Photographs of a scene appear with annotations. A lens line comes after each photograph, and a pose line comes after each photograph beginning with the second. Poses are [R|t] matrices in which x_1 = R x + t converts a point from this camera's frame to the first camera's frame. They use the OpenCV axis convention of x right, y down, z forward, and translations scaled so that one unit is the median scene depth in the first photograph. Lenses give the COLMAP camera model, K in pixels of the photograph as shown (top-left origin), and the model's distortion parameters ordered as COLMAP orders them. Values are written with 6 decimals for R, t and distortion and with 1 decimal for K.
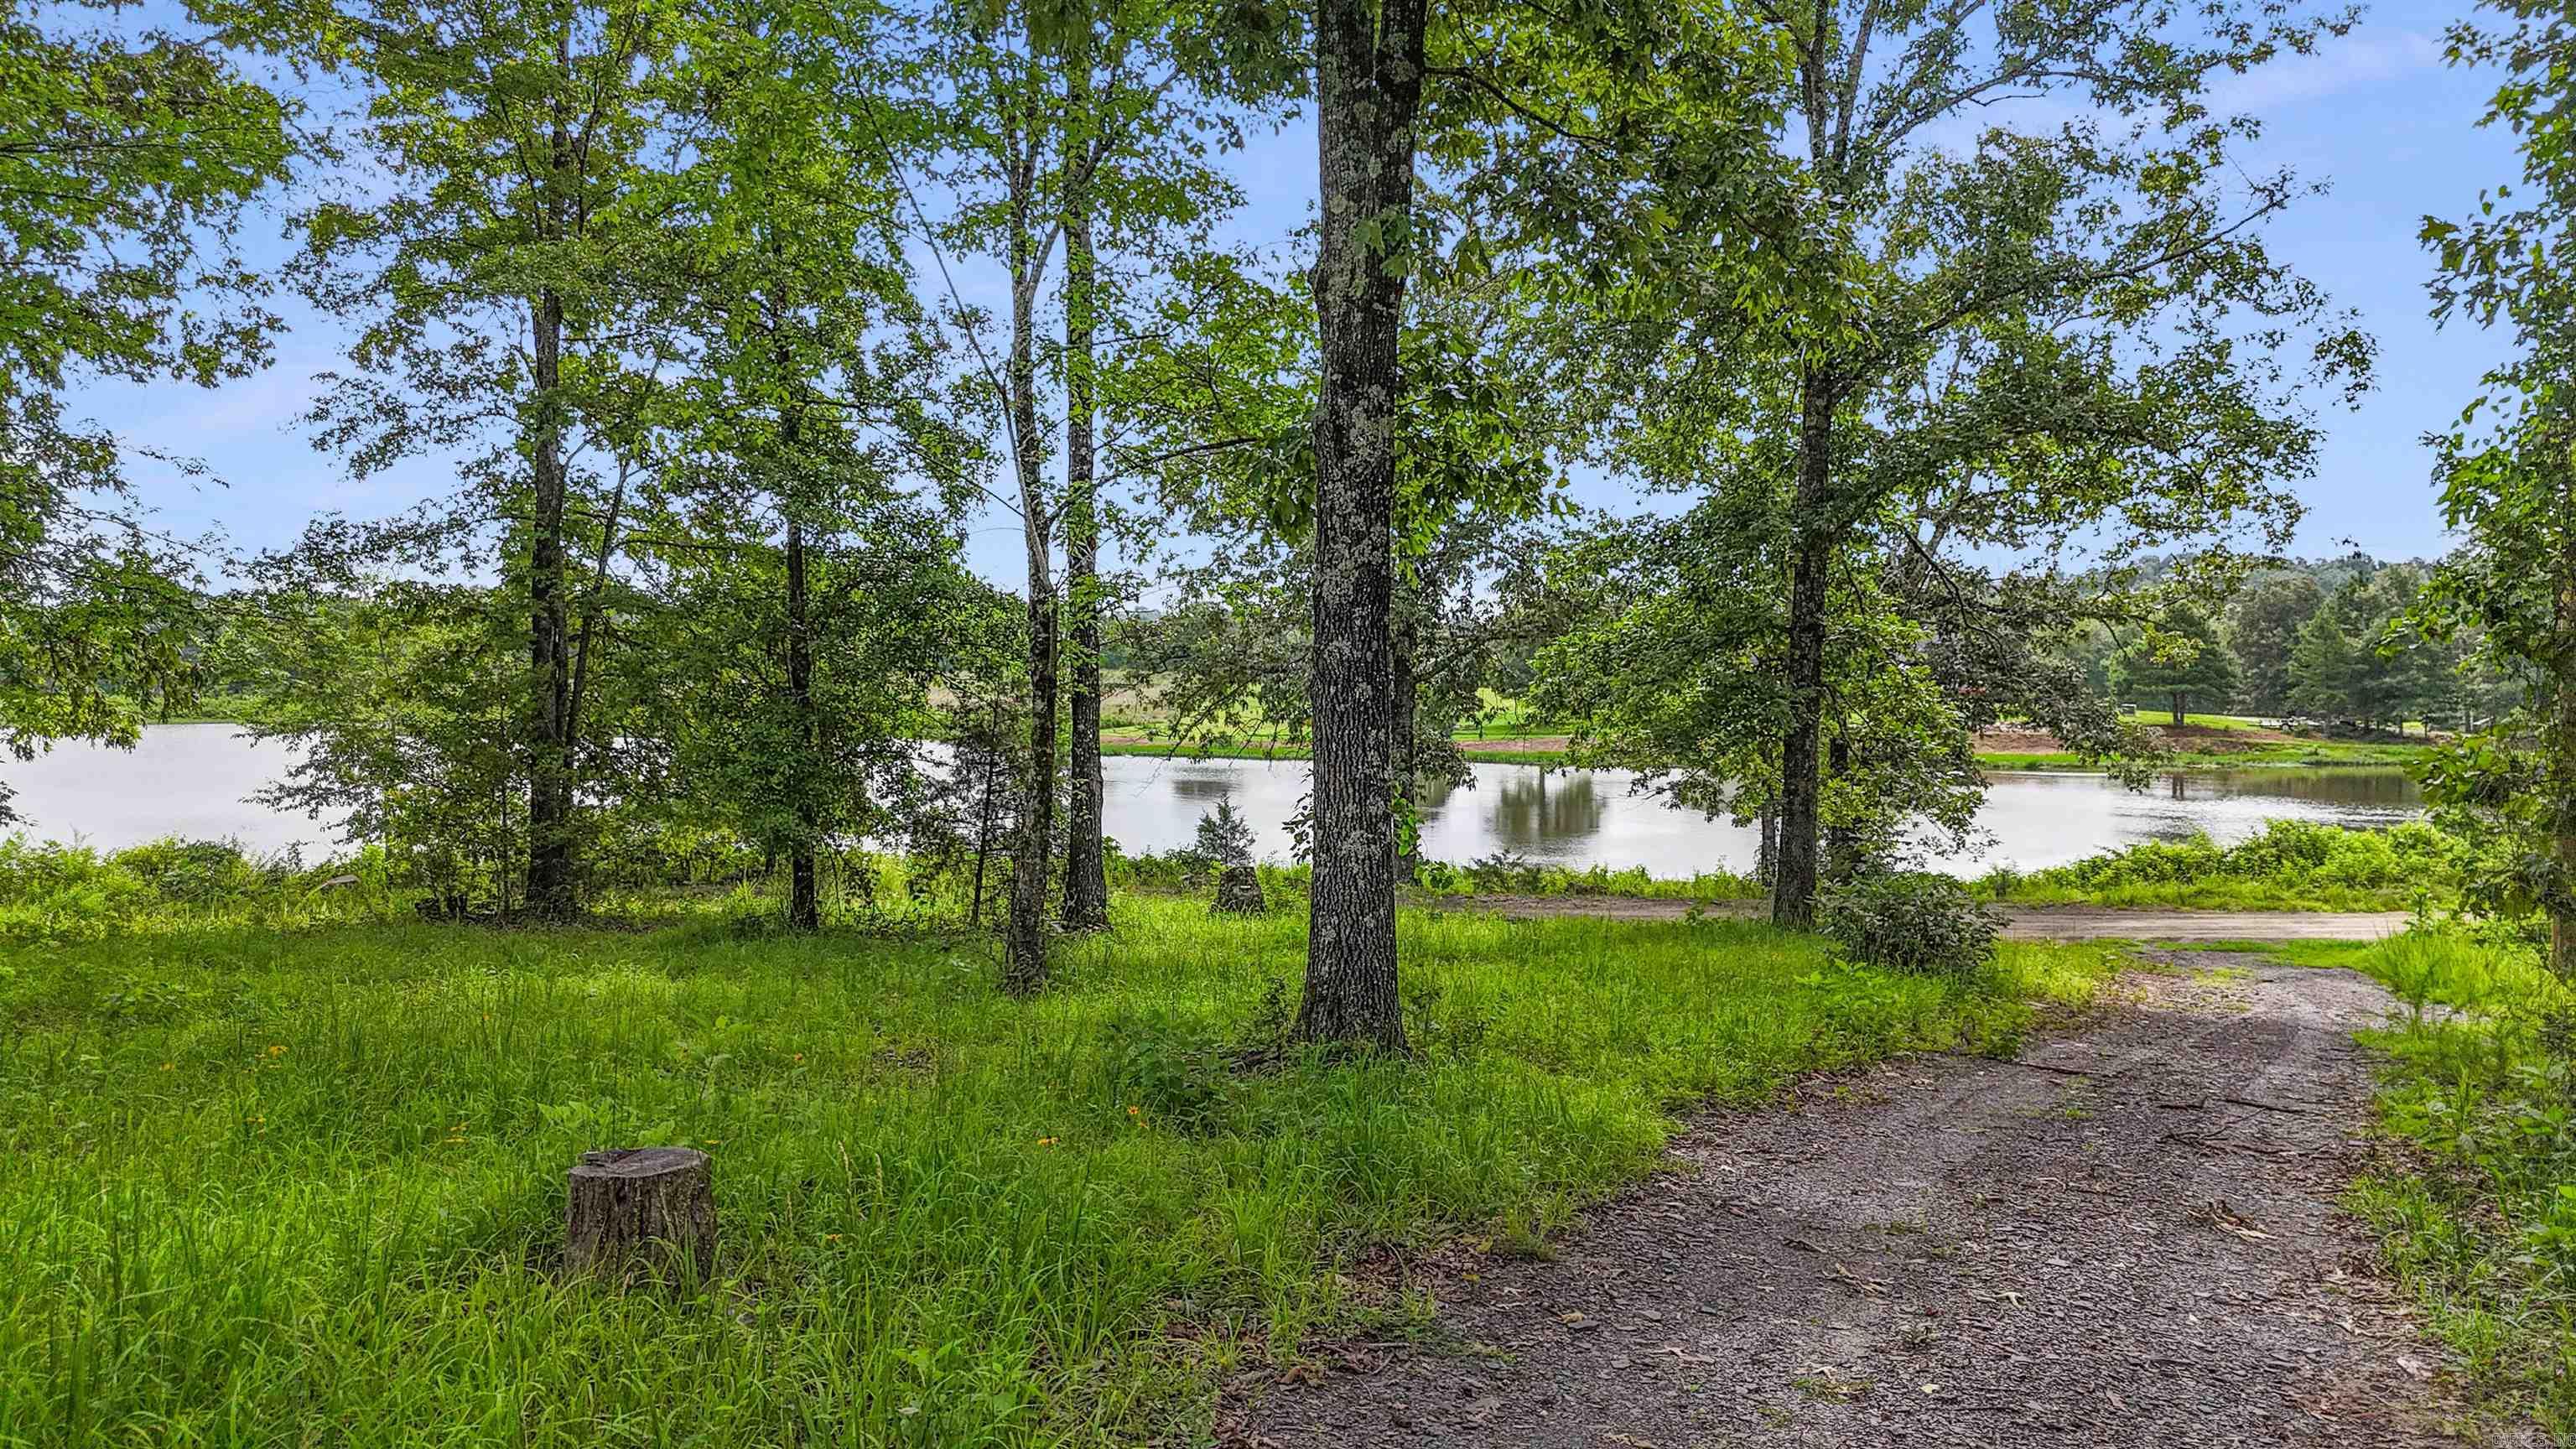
lens RADIAL K [[1950.7, 0, 1288.0], [0, 1950.7, 724.5], [0, 0, 1]] dist [0.091805, -0.094258]
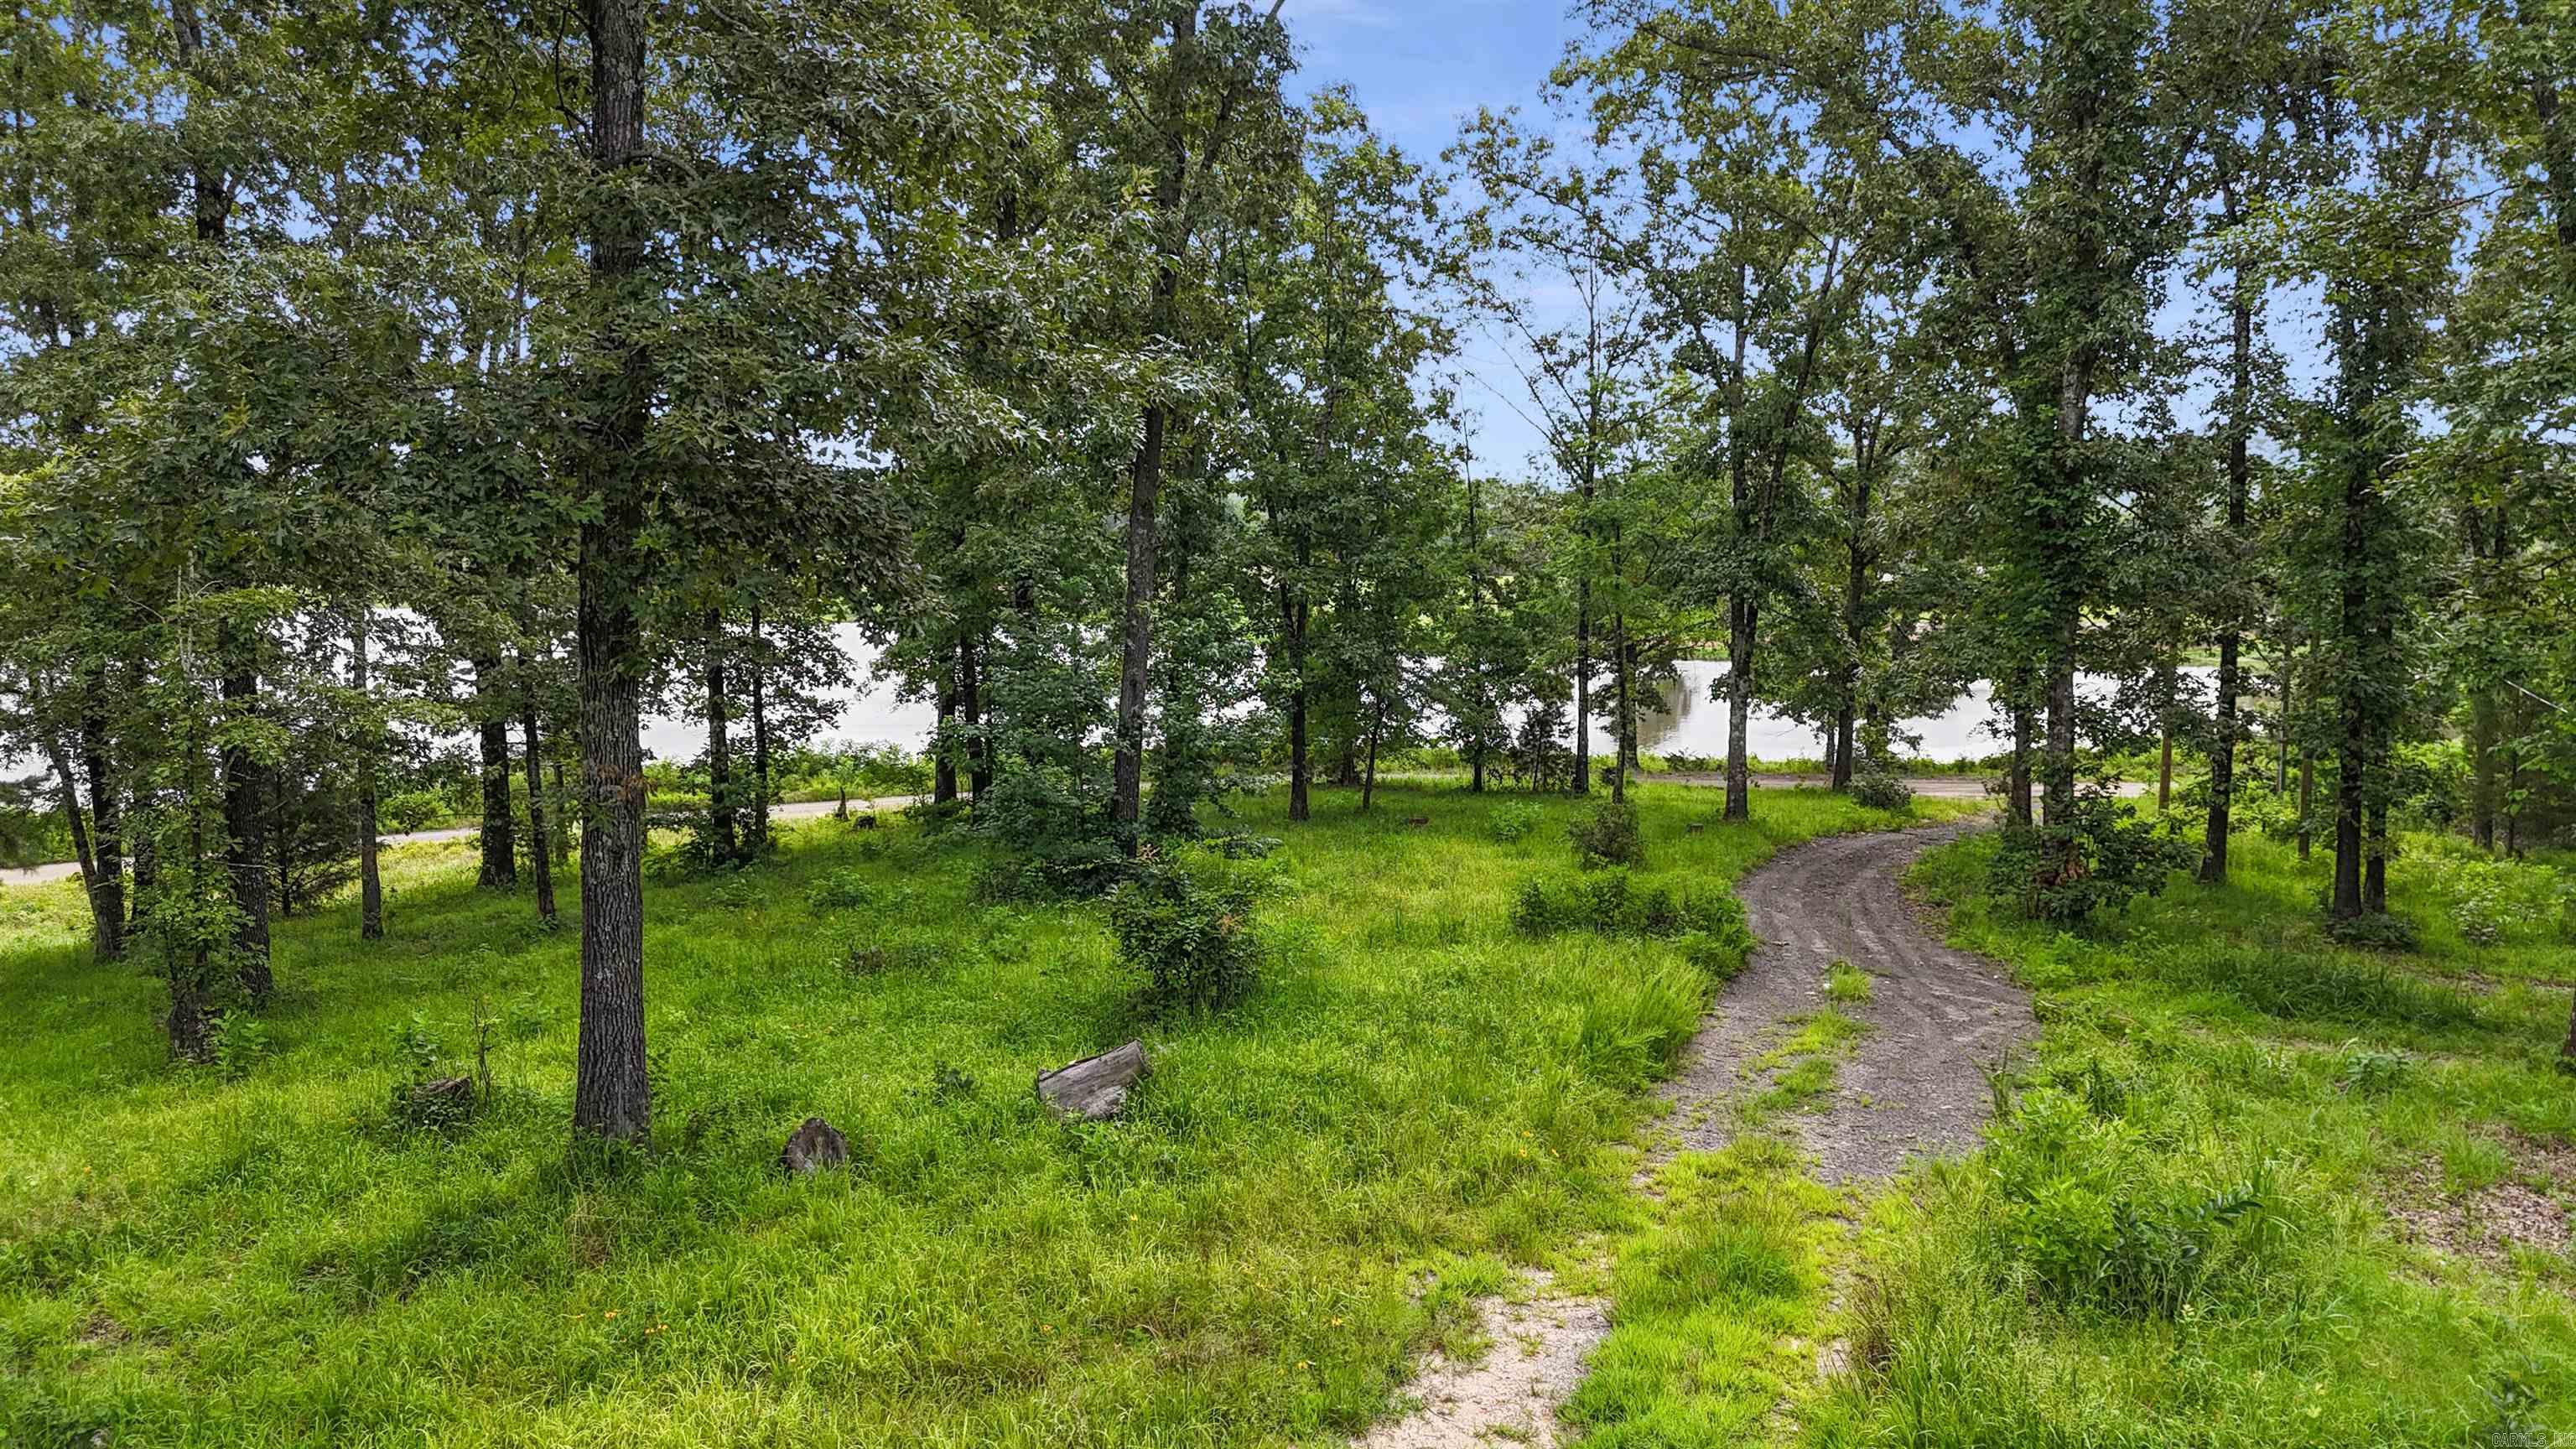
lens RADIAL K [[1950.7, 0, 1288.0], [0, 1950.7, 724.5], [0, 0, 1]] dist [0.091805, -0.094258]
pose [[0.999654, 0.005102, -0.025799, -0.357311], [-0.003052, 0.996879, 0.078889, -0.165738], [0.026121, -0.078783, 0.996550, -1.405225]]
